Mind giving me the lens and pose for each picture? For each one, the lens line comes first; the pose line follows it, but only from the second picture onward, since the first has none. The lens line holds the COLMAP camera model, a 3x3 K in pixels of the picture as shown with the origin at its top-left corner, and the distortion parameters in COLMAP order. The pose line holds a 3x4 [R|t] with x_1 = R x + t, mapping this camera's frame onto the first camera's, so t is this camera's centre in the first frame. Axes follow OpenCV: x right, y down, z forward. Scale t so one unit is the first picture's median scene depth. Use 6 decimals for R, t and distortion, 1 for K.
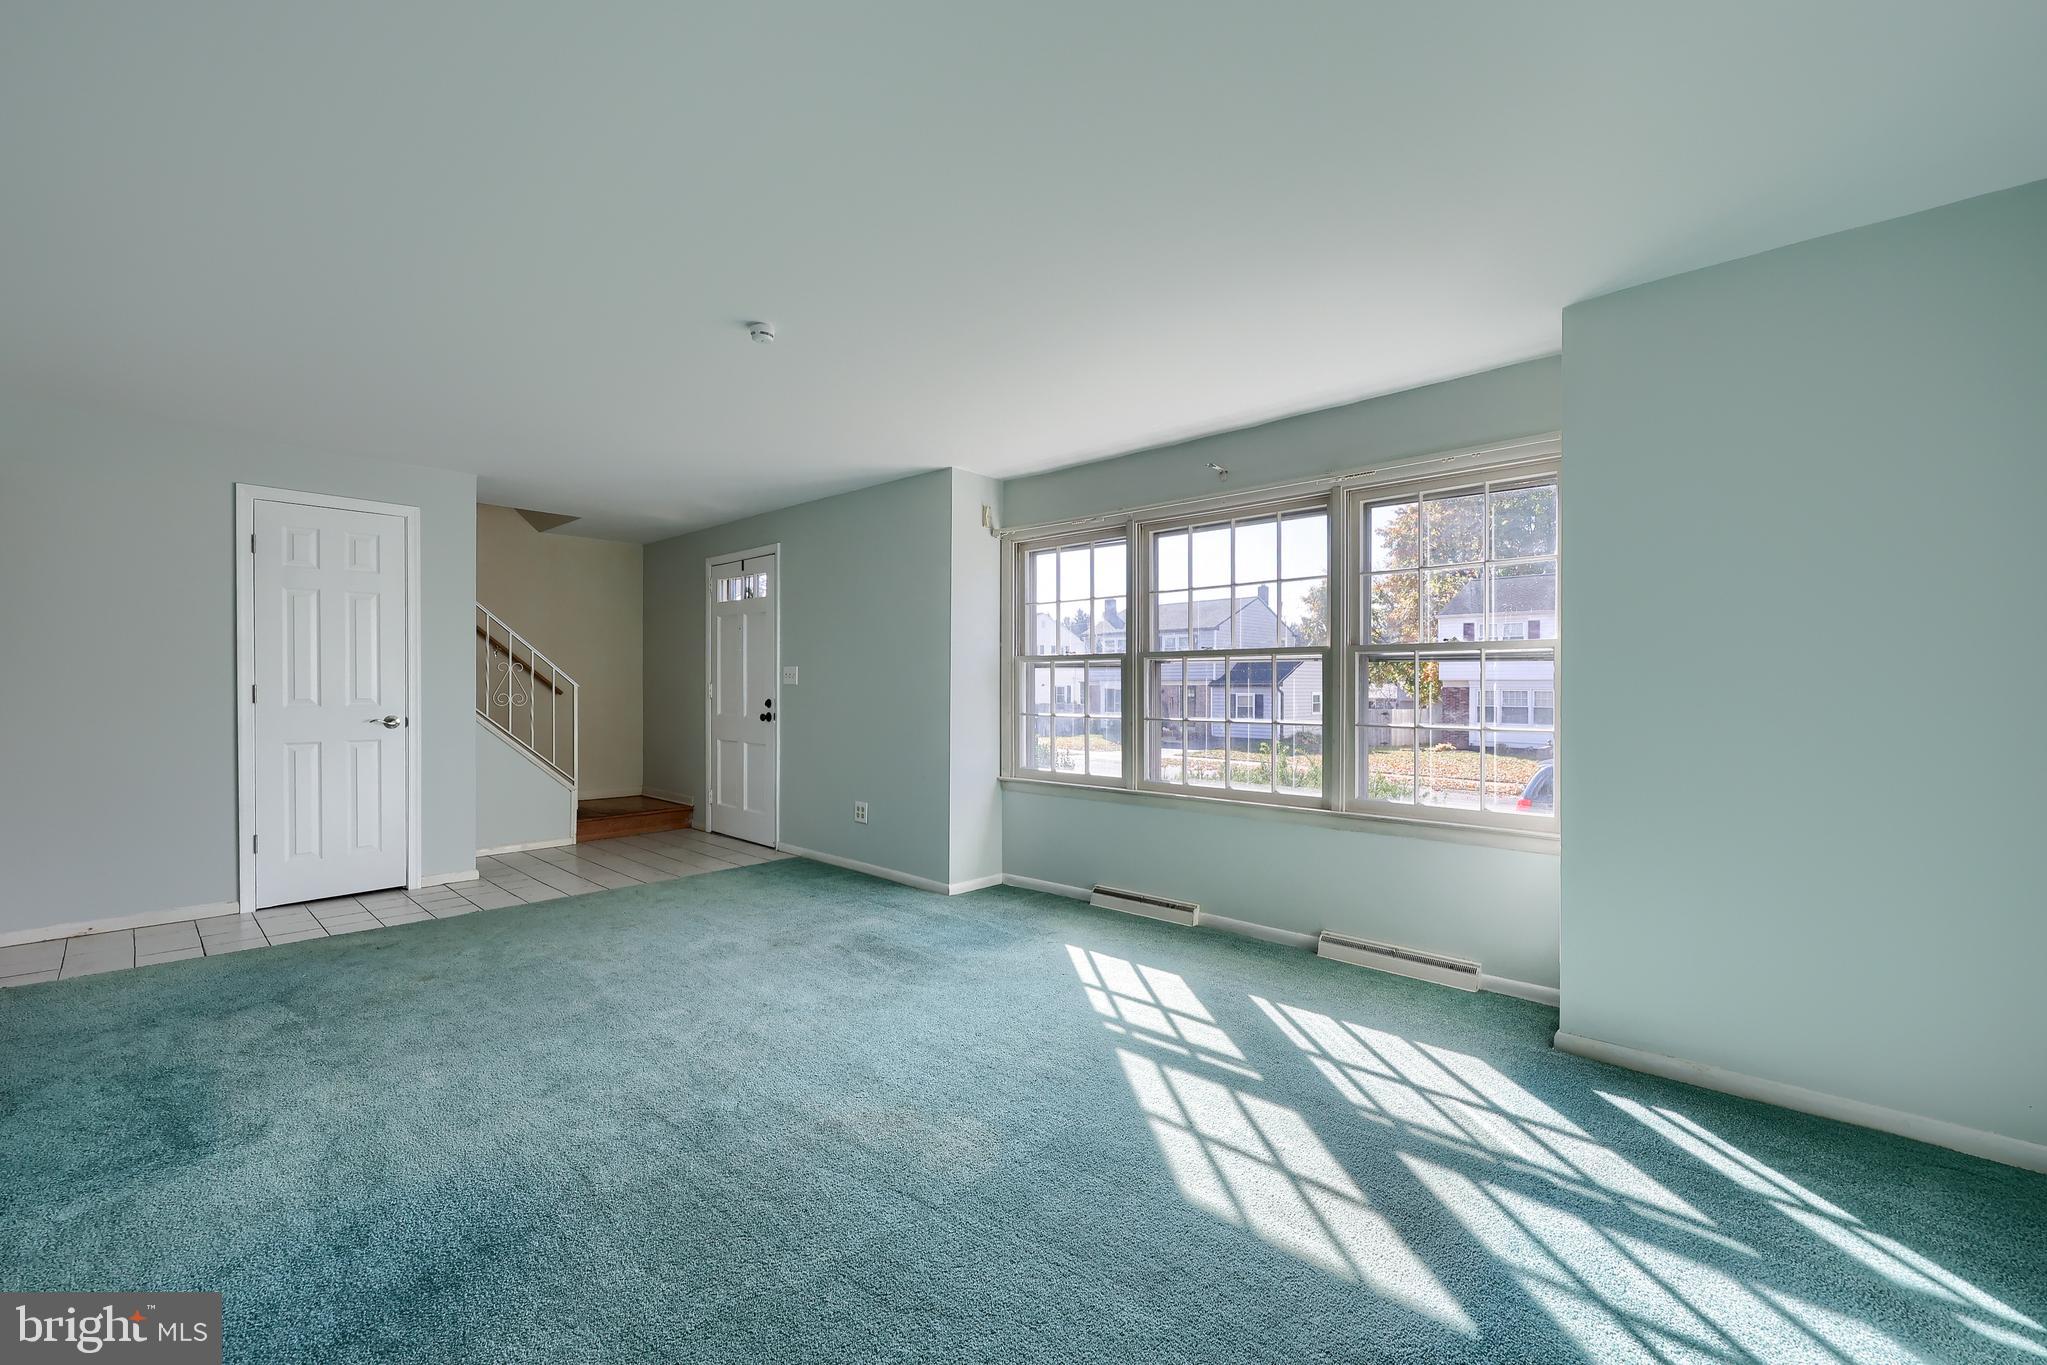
lens RADIAL K [[824.4, 0, 1055.0], [0, 824.4, 687.5], [0, 0, 1]] dist [-0.006908, 0.000239]
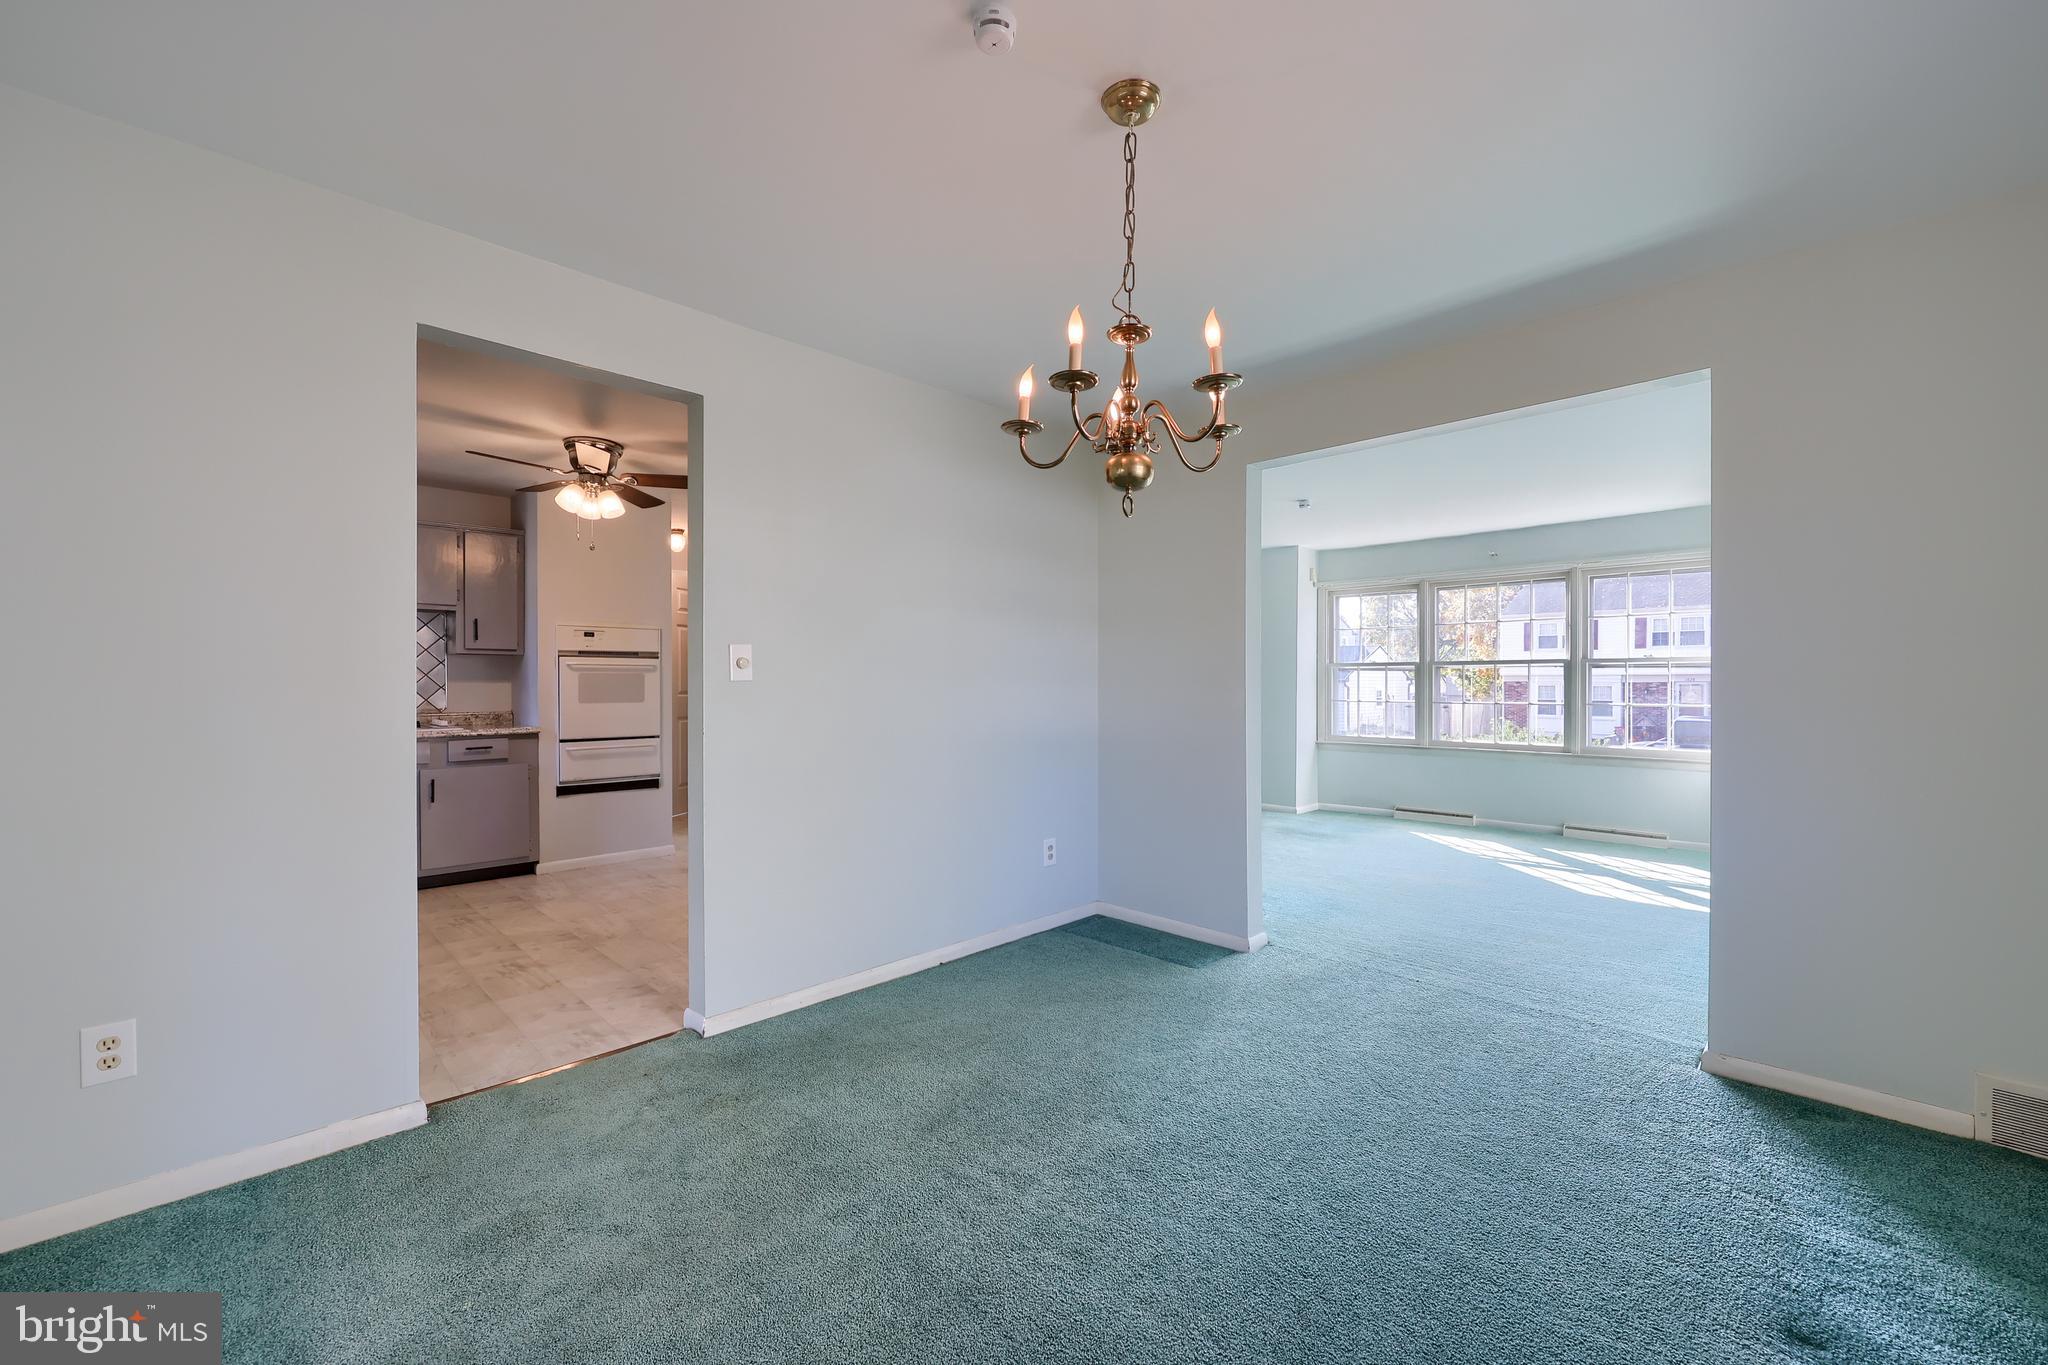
lens RADIAL K [[824.8, 0, 1046.6], [0, 824.8, 691.0], [0, 0, 1]] dist [-0.006908, 0.000239]
pose [[0.999100, -0.005589, -0.042051, -0.676843], [0.005932, 0.999950, 0.008025, -0.003163], [0.042004, -0.008267, 0.999083, -0.759867]]
